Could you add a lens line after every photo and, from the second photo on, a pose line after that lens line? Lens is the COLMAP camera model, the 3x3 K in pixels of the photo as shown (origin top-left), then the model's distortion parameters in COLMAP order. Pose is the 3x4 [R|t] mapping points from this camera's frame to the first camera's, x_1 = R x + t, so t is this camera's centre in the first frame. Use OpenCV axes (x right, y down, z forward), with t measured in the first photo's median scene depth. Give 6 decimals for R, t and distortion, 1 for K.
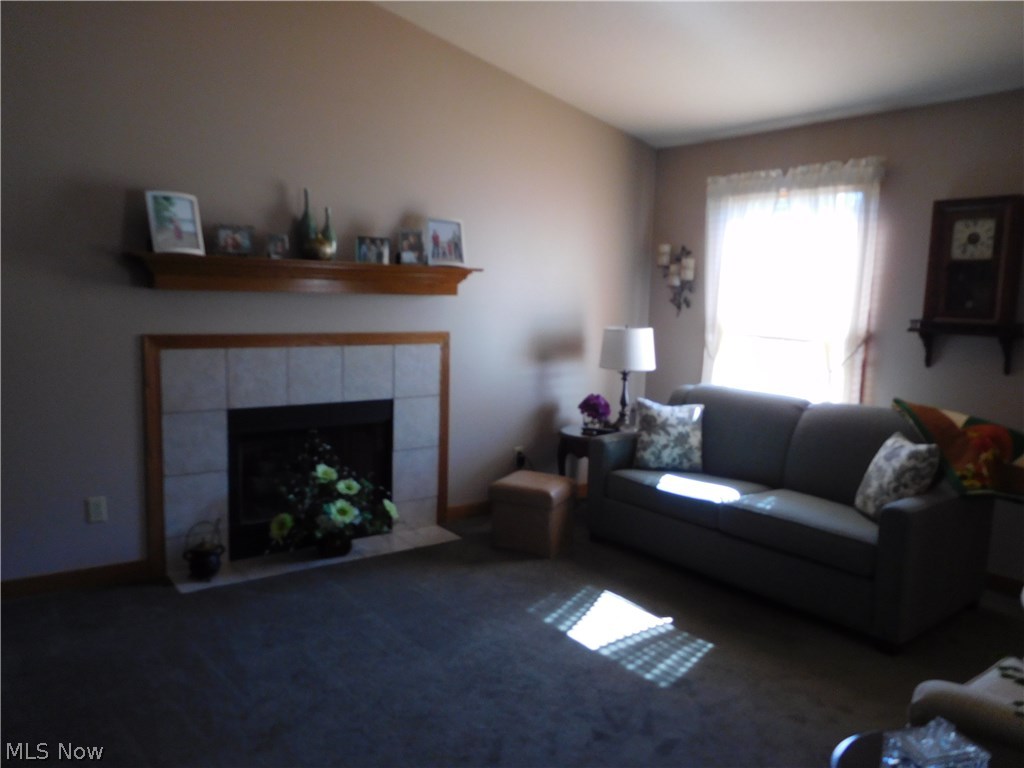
lens RADIAL K [[767.6, 0, 512.0], [0, 767.6, 384.0], [0, 0, 1]] dist [-0.023912, 0.001557]
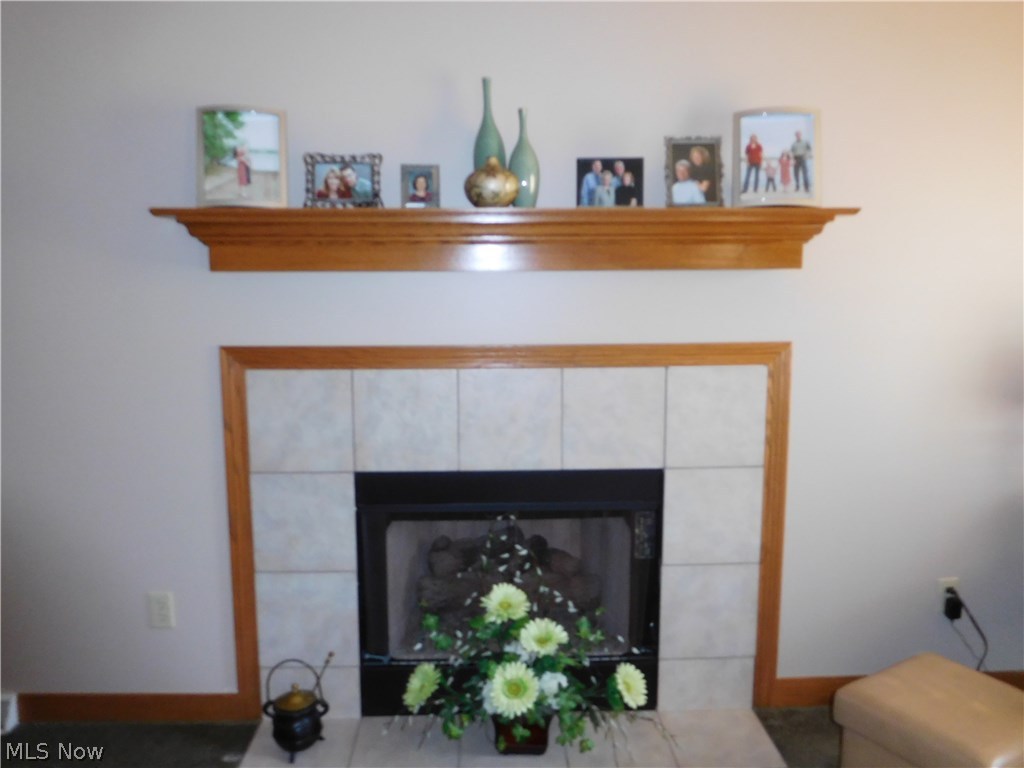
lens RADIAL K [[761.2, 0, 509.2], [0, 761.2, 386.8], [0, 0, 1]] dist [-0.004741, -0.003579]
pose [[0.823174, 0.049194, -0.565654, 0.053584], [-0.040068, 0.998789, 0.028553, -0.049513], [0.566373, -0.000840, 0.824148, 0.525129]]
